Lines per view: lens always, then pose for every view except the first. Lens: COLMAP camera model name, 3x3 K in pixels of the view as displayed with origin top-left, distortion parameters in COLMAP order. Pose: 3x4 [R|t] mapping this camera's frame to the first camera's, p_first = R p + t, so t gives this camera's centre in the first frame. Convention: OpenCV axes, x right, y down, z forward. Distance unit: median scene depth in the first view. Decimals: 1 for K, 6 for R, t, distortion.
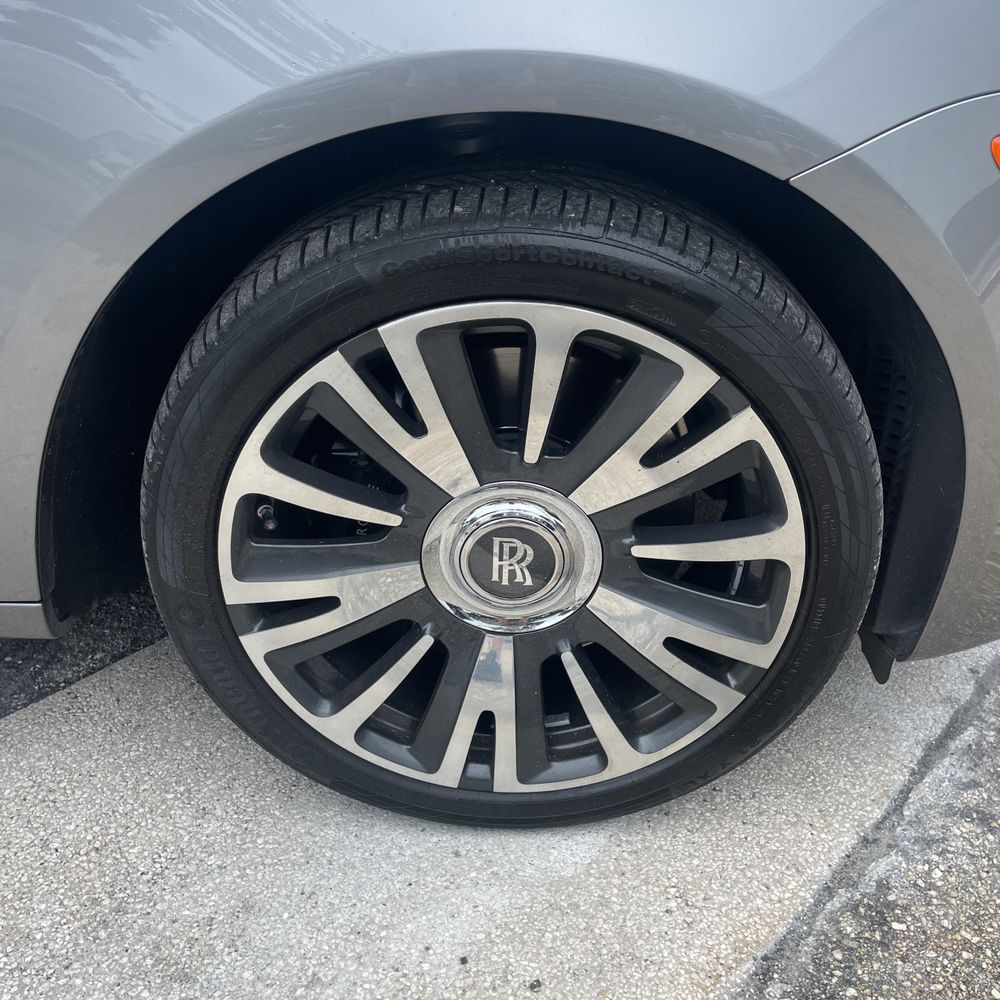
lens RADIAL K [[1011.6, 0, 536.8], [0, 1011.6, 467.2], [0, 0, 1]] dist [0.035897, 0.000000]
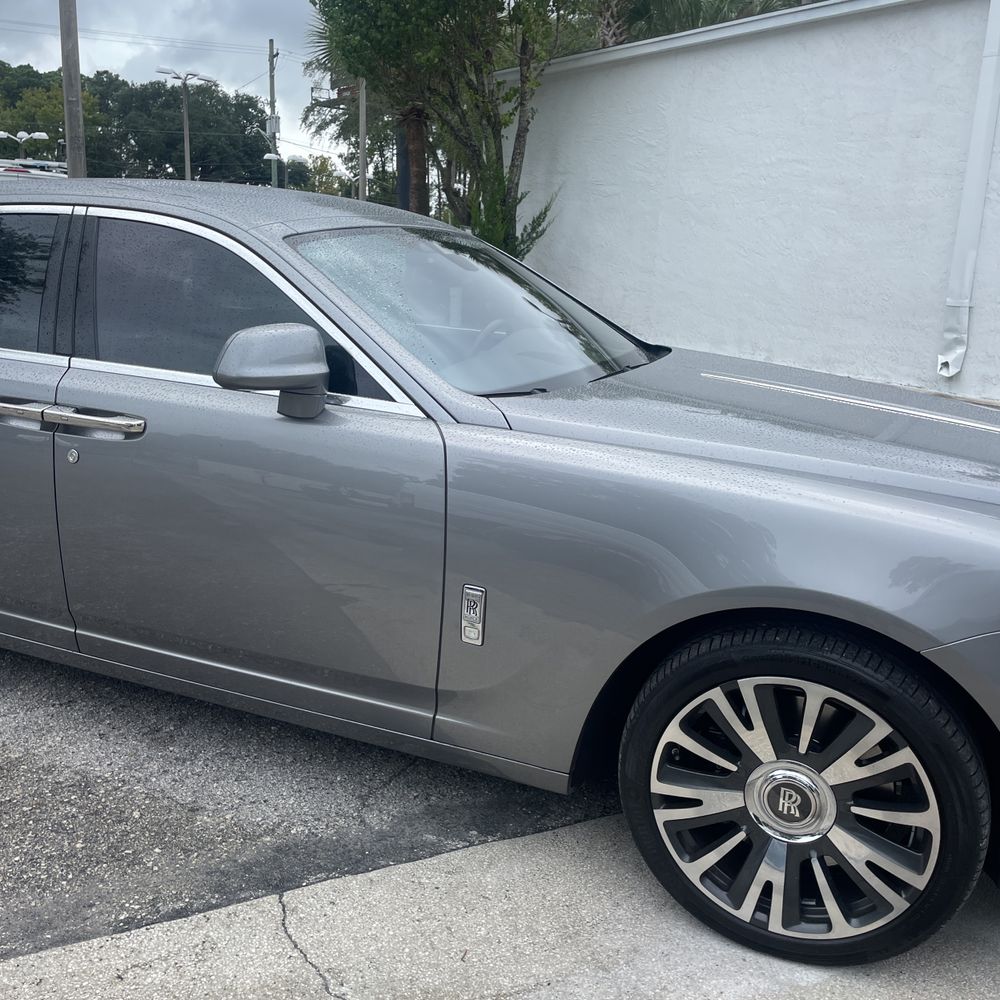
lens RADIAL K [[1011.6, 0, 499.2], [0, 1011.6, 498.5], [0, 0, 1]] dist [0.035897, 0.000000]
pose [[0.908966, 0.095275, -0.405837, 0.221926], [-0.192783, 0.959248, -0.206587, 0.044158], [0.369615, 0.266019, 0.890291, -1.227355]]
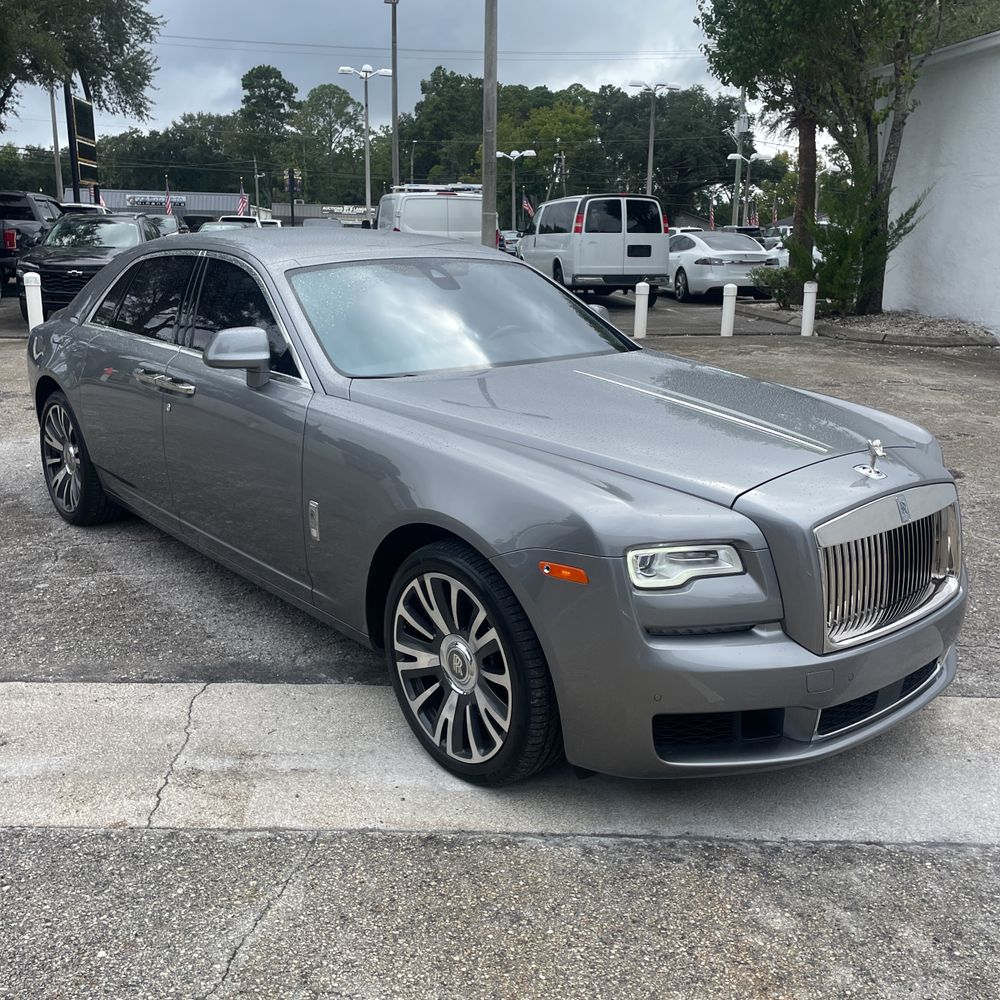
lens RADIAL K [[1011.6, 0, 507.7], [0, 1011.6, 491.8], [0, 0, 1]] dist [0.035897, 0.000000]
pose [[0.635486, 0.159605, -0.755436, 2.249154], [-0.340402, 0.936098, -0.088578, -0.167300], [0.693025, 0.313442, 0.649208, -0.977796]]
